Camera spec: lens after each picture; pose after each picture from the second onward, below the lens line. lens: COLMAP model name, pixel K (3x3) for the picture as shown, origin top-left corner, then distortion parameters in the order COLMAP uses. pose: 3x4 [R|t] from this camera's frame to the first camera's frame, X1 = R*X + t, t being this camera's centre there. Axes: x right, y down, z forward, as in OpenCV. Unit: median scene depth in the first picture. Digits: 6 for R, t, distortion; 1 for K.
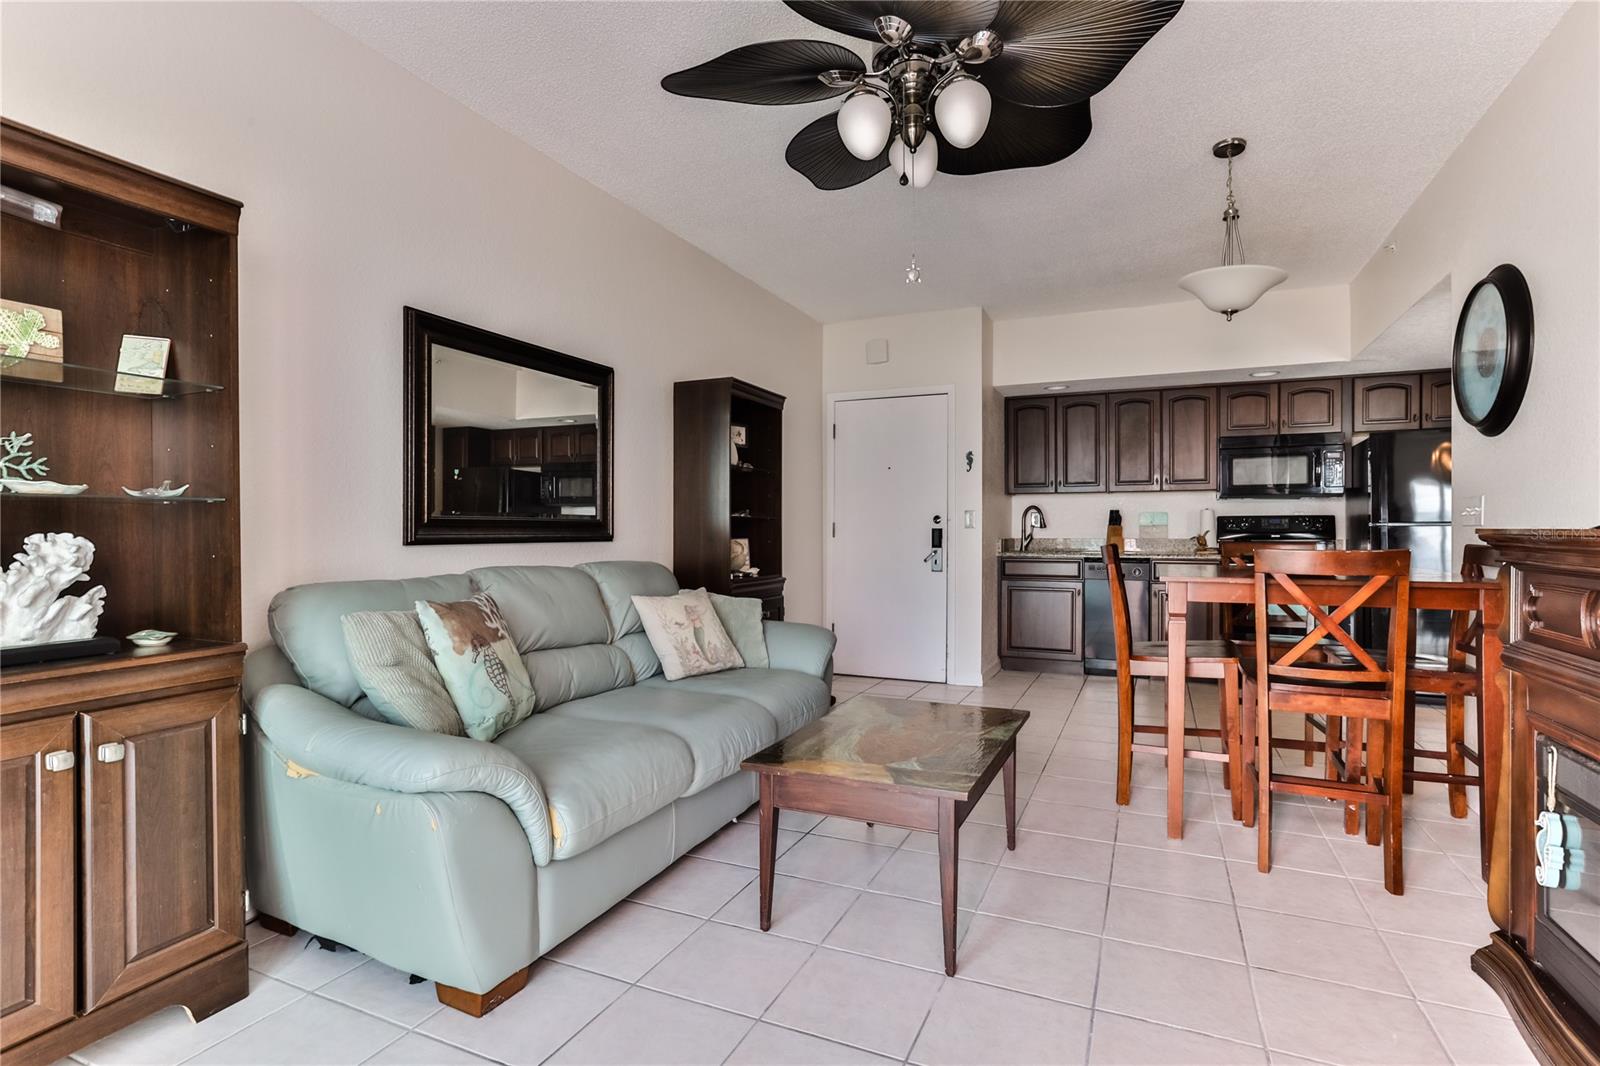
lens RADIAL K [[796.0, 0, 803.2], [0, 796.0, 528.8], [0, 0, 1]] dist [-0.033391, 0.021596]
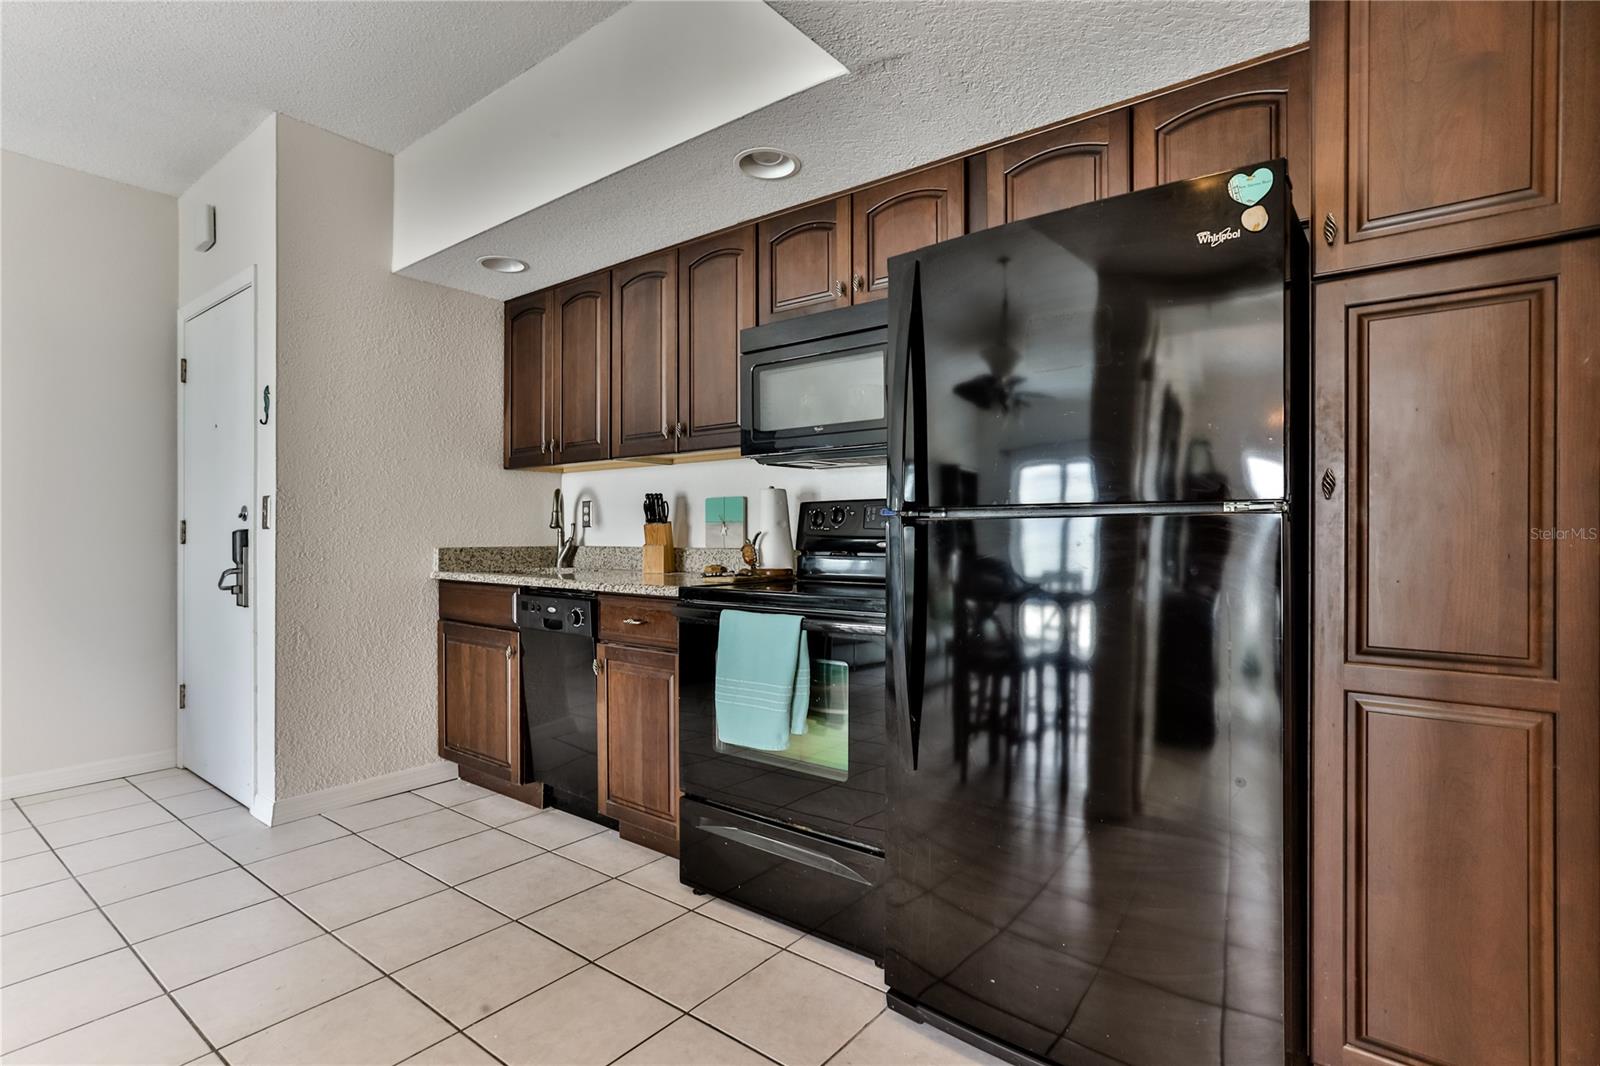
lens RADIAL K [[796.0, 0, 816.1], [0, 796.0, 536.4], [0, 0, 1]] dist [-0.033391, 0.021596]
pose [[0.979011, 0.000080, -0.203808, 0.687459], [0.000779, 0.999991, 0.004133, 0.002657], [0.203807, -0.004205, 0.979002, 0.576871]]
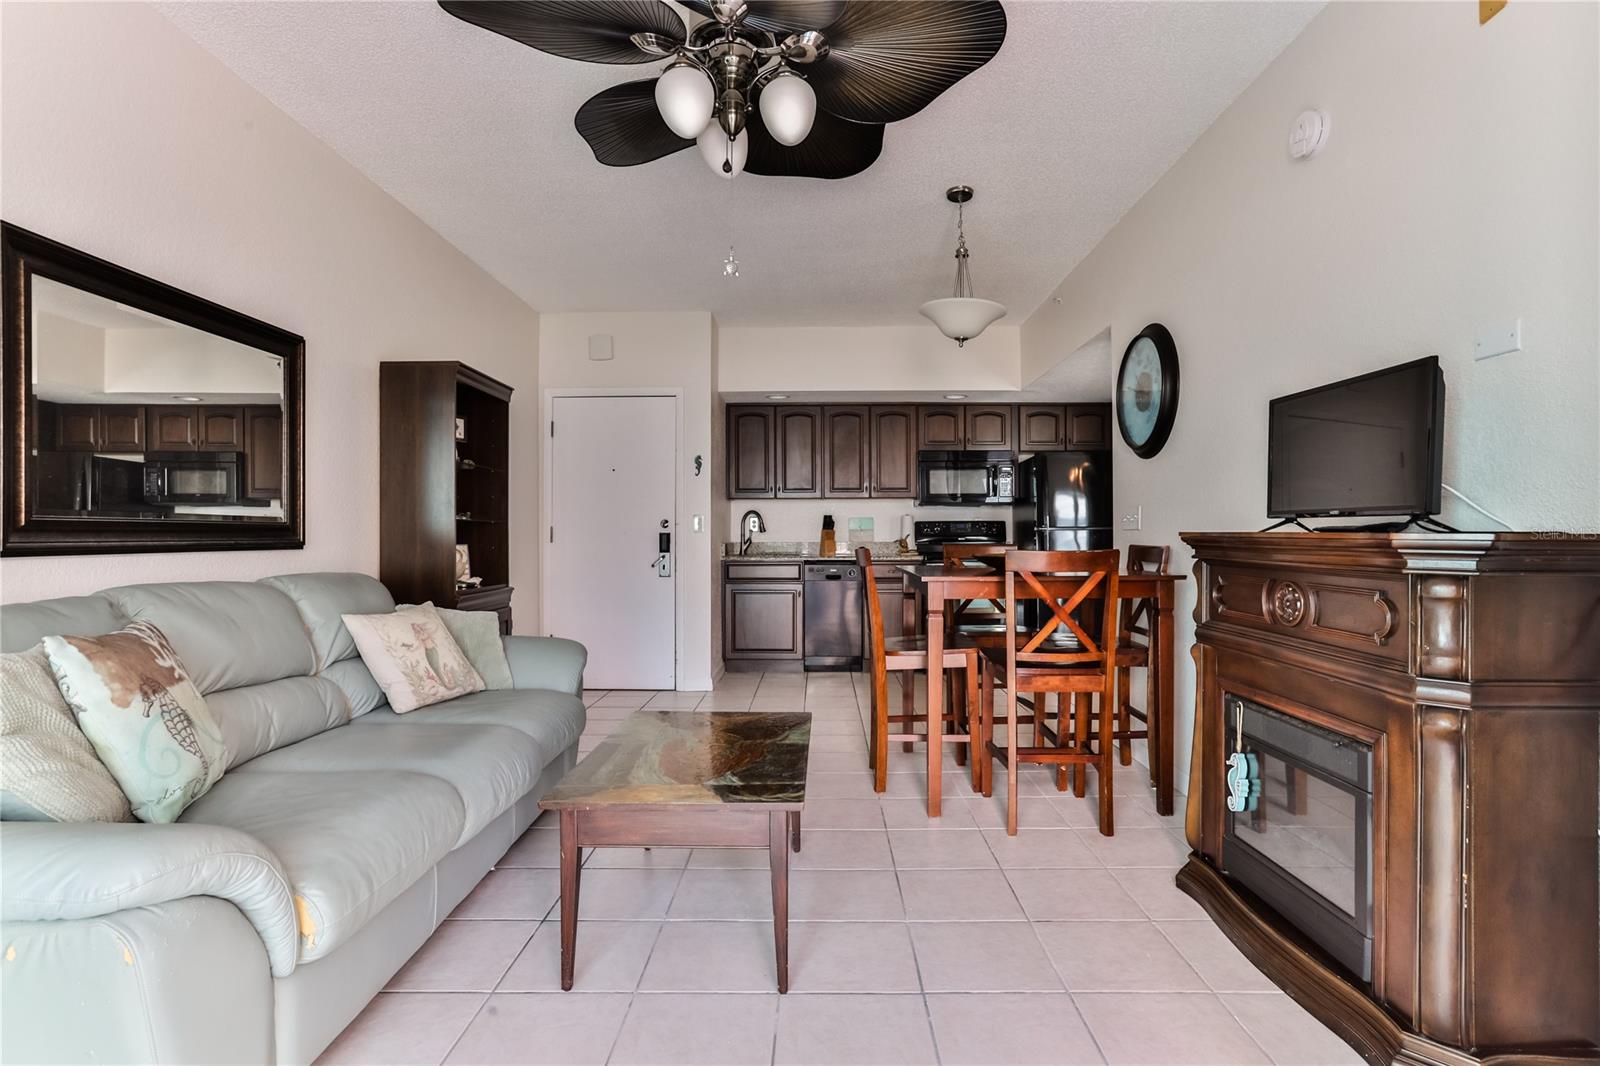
lens RADIAL K [[796.0, 0, 829.4], [0, 796.0, 529.4], [0, 0, 1]] dist [-0.033391, 0.021596]
pose [[0.911270, 0.000135, 0.411808, -0.052392], [0.001955, 0.999987, -0.004654, 0.000133], [-0.411804, 0.005046, 0.911259, 0.028724]]
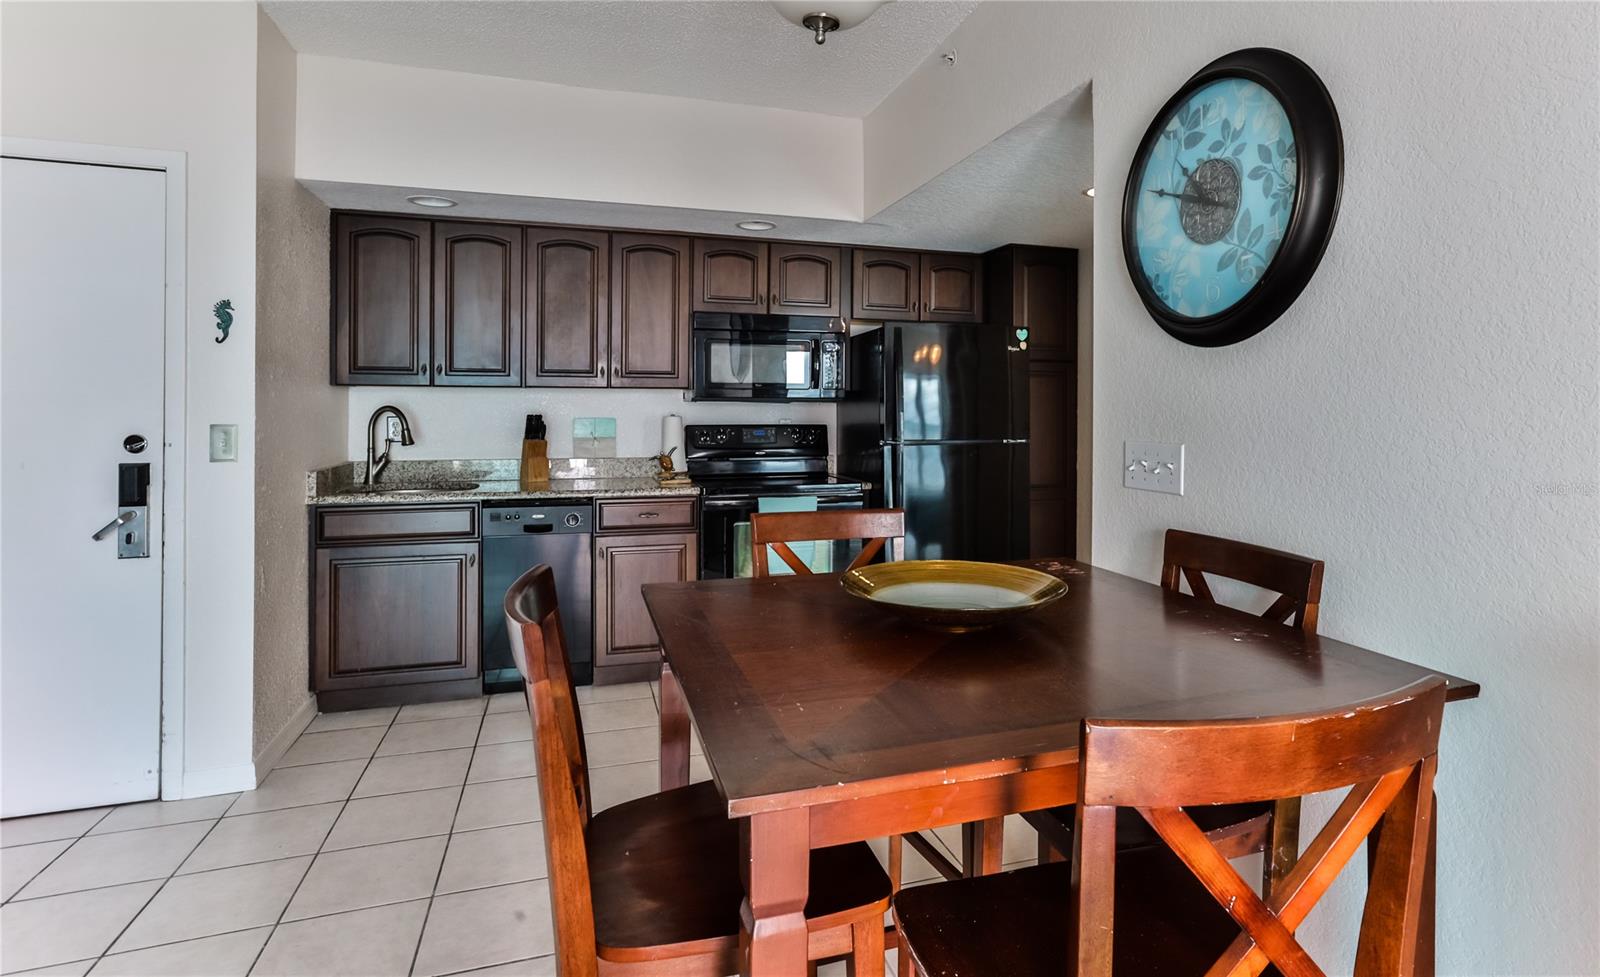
lens RADIAL K [[864.4, 0, 914.0], [0, 864.4, 407.1], [0, 0, 1]] dist [-0.012377, 0.011014]
pose [[0.701240, 0.002319, 0.712921, 0.134743], [-0.004030, 0.999992, 0.000711, -0.036358], [-0.712914, -0.003372, 0.701244, 0.354222]]
